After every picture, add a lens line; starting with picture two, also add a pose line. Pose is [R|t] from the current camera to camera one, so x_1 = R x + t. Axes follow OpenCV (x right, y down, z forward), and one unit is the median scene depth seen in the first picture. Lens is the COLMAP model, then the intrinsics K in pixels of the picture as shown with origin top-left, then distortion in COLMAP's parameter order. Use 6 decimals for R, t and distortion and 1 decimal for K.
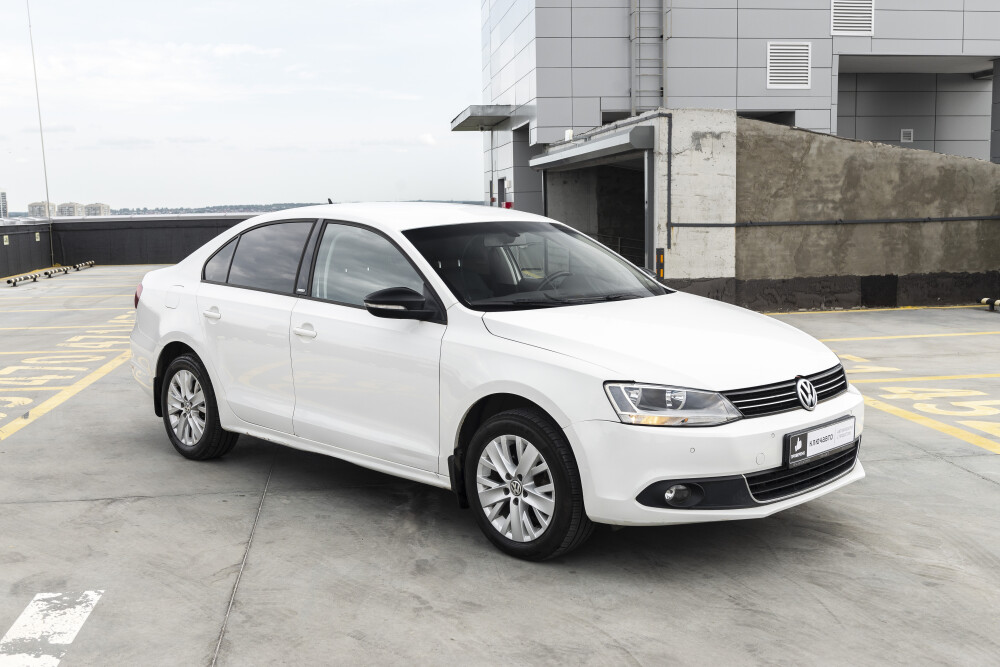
lens RADIAL K [[1107.9, 0, 500.0], [0, 1107.9, 333.5], [0, 0, 1]] dist [-0.014263, -0.022475]
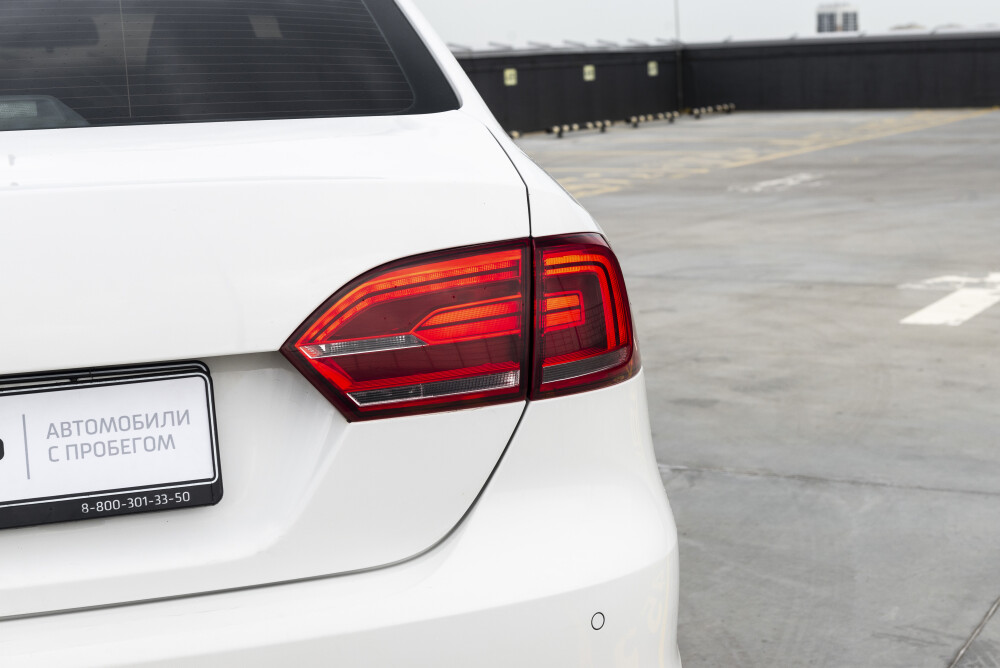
lens RADIAL K [[1731.7, 0, 500.0], [0, 1731.7, 334.0], [0, 0, 1]] dist [-0.008617, 0.007054]
pose [[0.810435, 0.078337, -0.580567, 0.262546], [-0.042895, 0.996294, 0.074552, 0.000790], [0.584256, -0.035516, 0.810792, 0.126210]]
